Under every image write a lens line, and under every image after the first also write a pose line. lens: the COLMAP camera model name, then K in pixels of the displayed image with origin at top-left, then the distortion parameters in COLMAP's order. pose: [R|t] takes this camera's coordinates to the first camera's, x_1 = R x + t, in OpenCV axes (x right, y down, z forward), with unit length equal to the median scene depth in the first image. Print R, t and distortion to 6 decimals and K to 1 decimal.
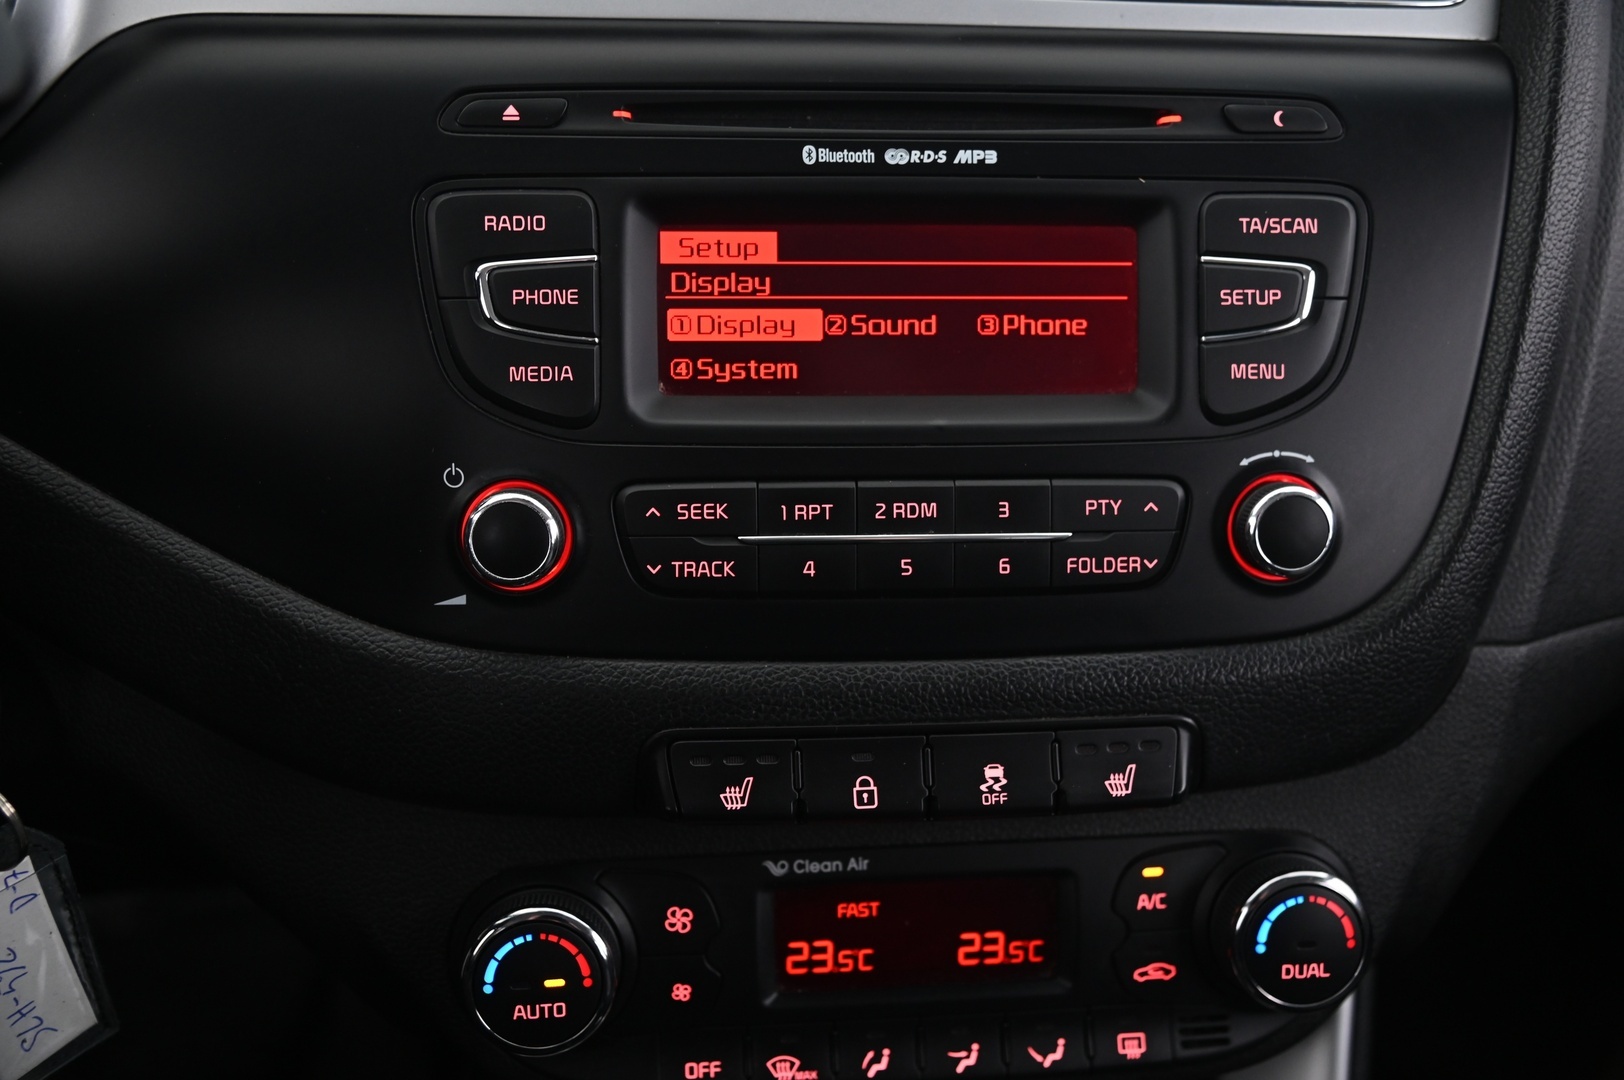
lens RADIAL K [[1589.1, 0, 812.0], [0, 1589.1, 540.0], [0, 0, 1]] dist [-0.001503, 0.011581]
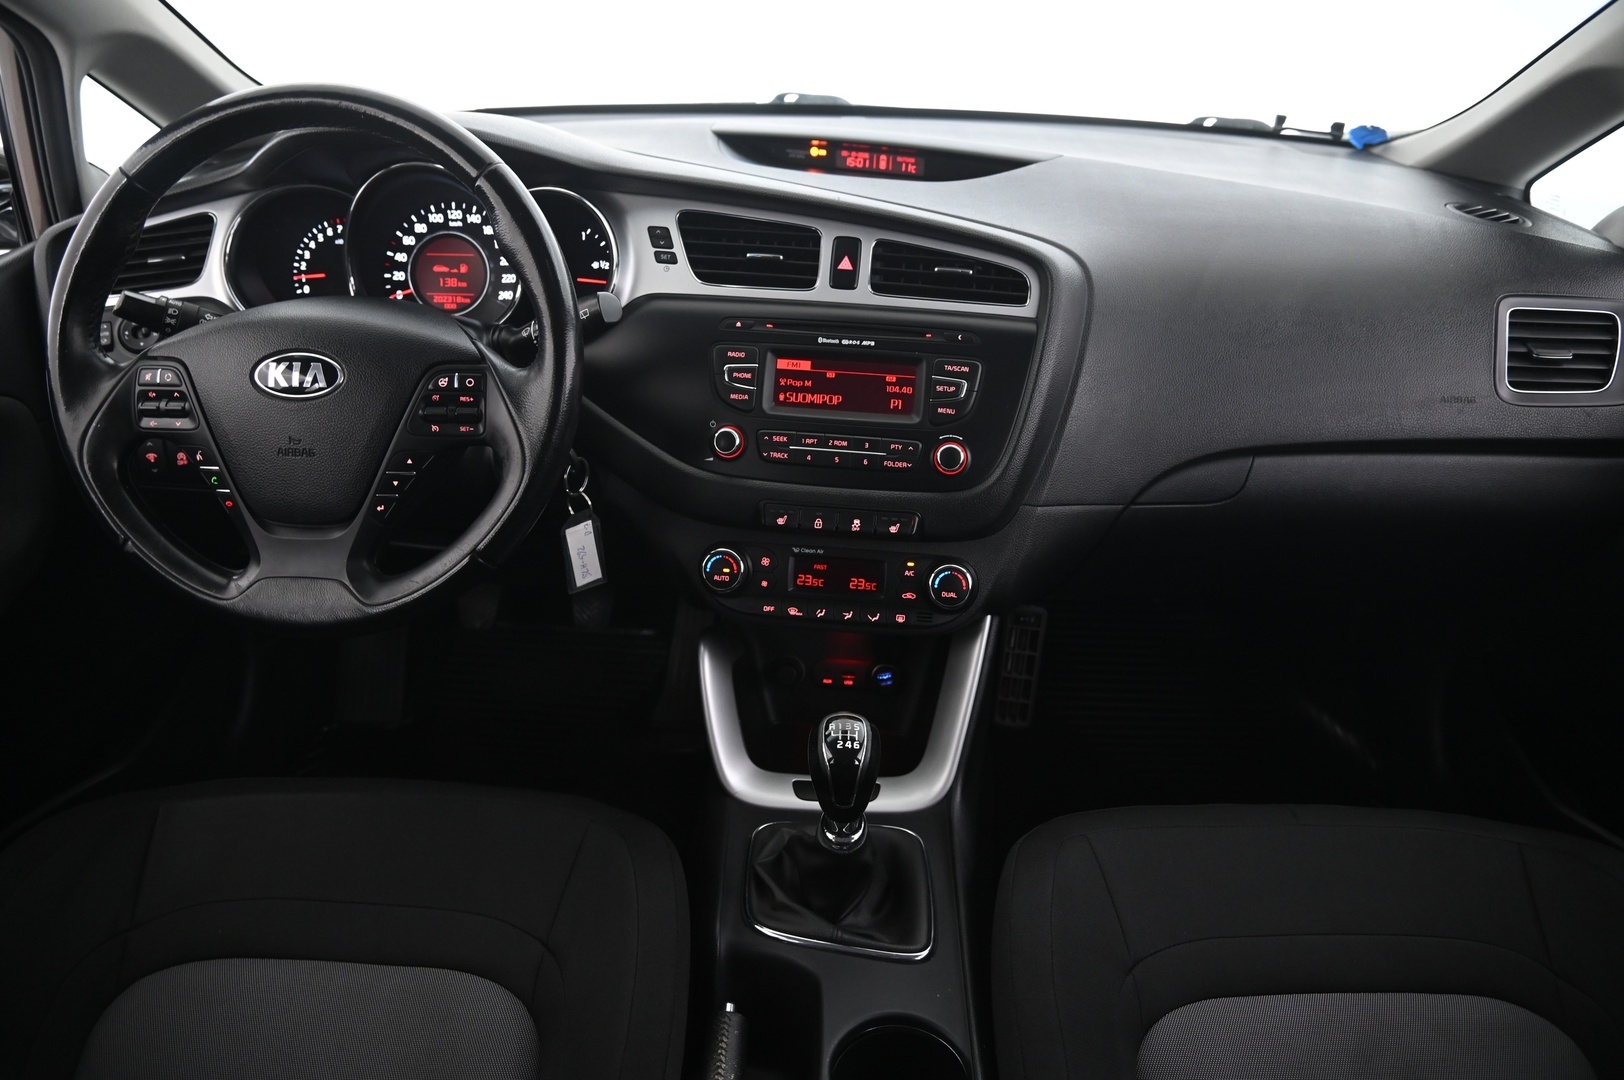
lens RADIAL K [[1087.9, 0, 812.0], [0, 1087.9, 540.0], [0, 0, 1]] dist [-0.087130, 0.001577]
pose [[0.976924, 0.090797, -0.193328, 0.469661], [-0.097931, 0.994809, -0.027652, 0.256025], [0.189814, 0.045946, 0.980744, -1.288315]]
